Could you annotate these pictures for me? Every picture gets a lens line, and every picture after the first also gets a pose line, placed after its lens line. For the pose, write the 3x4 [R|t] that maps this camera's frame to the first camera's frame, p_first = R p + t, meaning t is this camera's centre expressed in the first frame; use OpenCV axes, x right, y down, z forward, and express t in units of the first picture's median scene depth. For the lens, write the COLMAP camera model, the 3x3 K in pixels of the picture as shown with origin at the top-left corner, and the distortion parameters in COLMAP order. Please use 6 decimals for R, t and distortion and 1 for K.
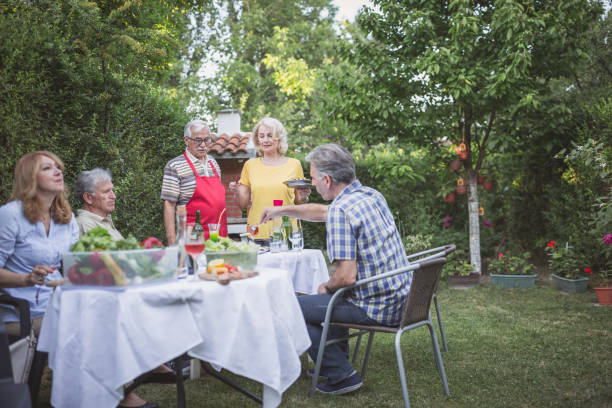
lens RADIAL K [[585.1, 0, 306.0], [0, 585.1, 204.0], [0, 0, 1]] dist [-0.002514, -0.019655]
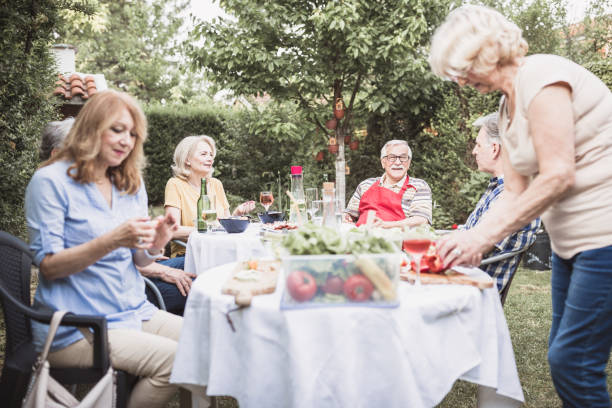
lens RADIAL K [[585.1, 0, 306.0], [0, 585.1, 204.0], [0, 0, 1]] dist [-0.002514, -0.019655]
pose [[0.912805, -0.014514, 0.408138, -0.168779], [-0.019931, 0.996594, 0.080017, -0.008892], [-0.407910, -0.081175, 0.909407, 0.090289]]
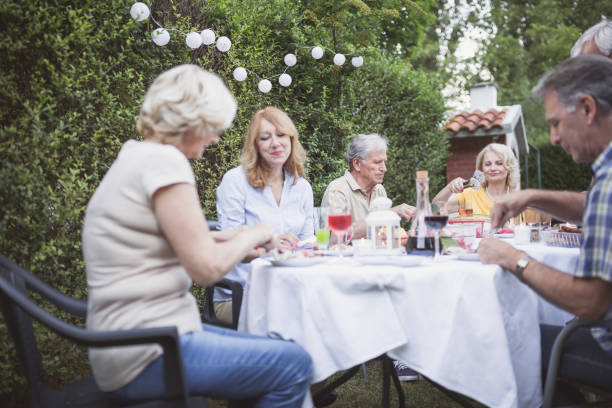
lens RADIAL K [[585.1, 0, 306.0], [0, 585.1, 204.0], [0, 0, 1]] dist [-0.002514, -0.019655]
pose [[0.904361, 0.001913, -0.426763, 0.008278], [0.006740, 0.999801, 0.018765, 0.008767], [0.426714, -0.019847, 0.904169, 0.058511]]
